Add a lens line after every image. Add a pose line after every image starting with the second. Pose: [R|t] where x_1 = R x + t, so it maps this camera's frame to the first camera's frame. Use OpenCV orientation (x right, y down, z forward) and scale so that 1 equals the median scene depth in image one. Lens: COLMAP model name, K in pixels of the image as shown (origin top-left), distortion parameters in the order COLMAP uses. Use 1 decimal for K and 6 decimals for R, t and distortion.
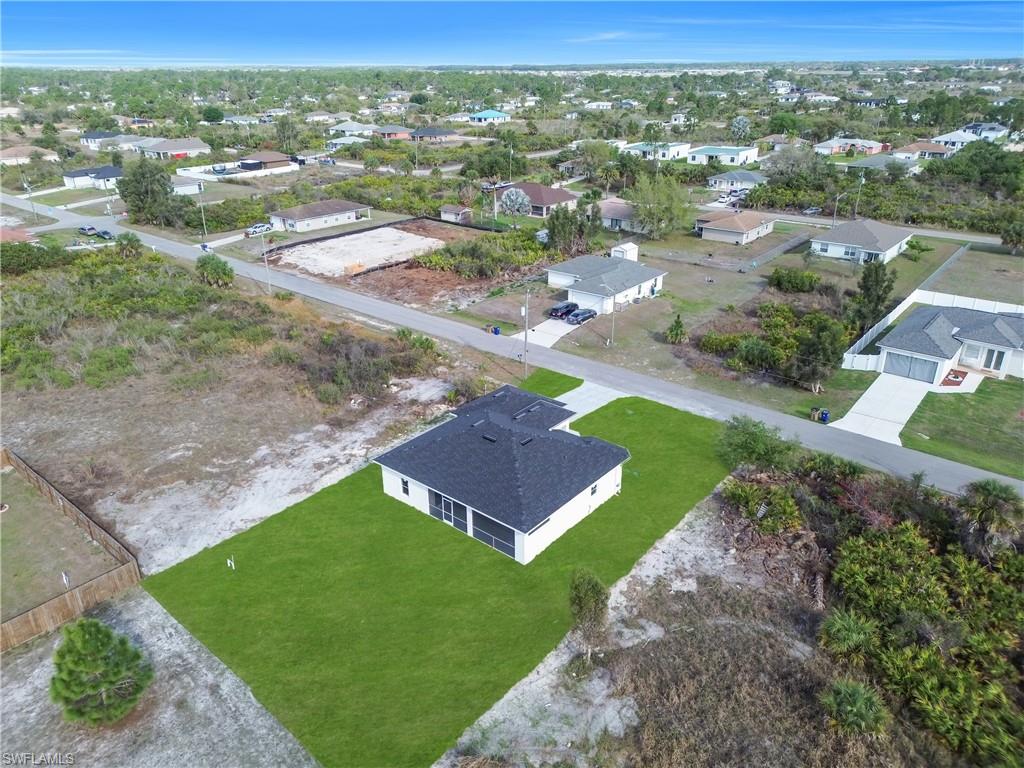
lens RADIAL K [[713.9, 0, 510.9], [0, 713.9, 385.6], [0, 0, 1]] dist [0.072964, -0.076269]
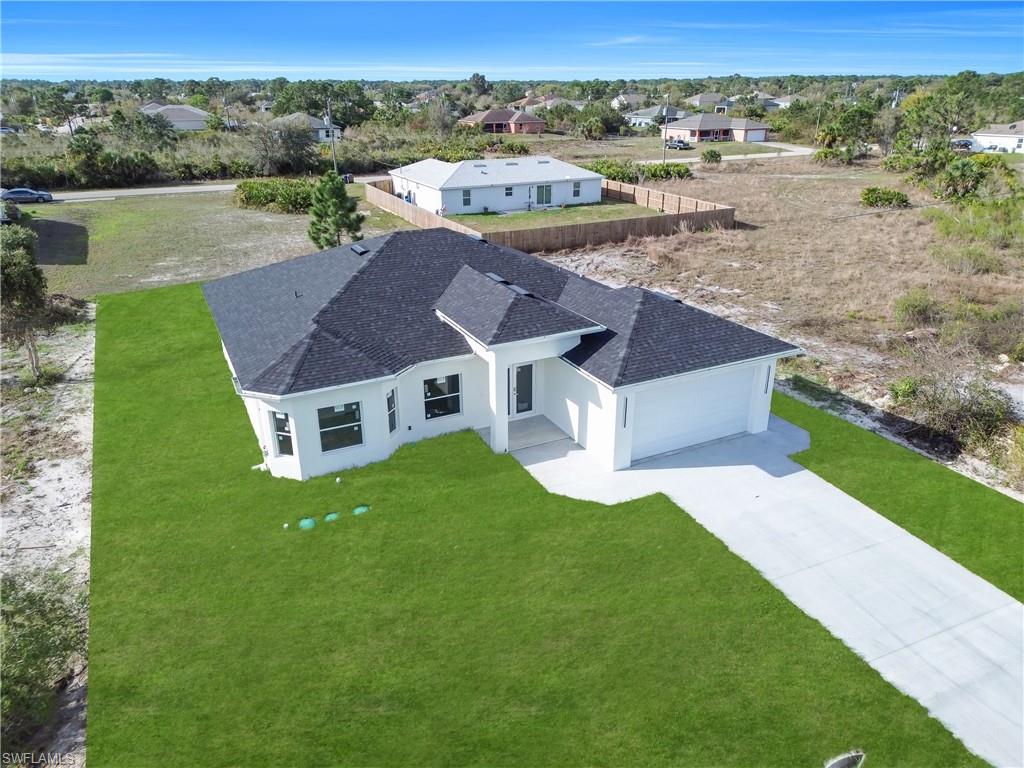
lens RADIAL K [[713.9, 0, 510.9], [0, 713.9, 385.6], [0, 0, 1]] dist [0.072964, -0.076269]
pose [[-0.398101, 0.362052, -0.842873, 0.365078], [-0.368483, 0.778323, 0.508364, -0.117809], [0.840081, 0.512964, -0.176441, 1.031563]]
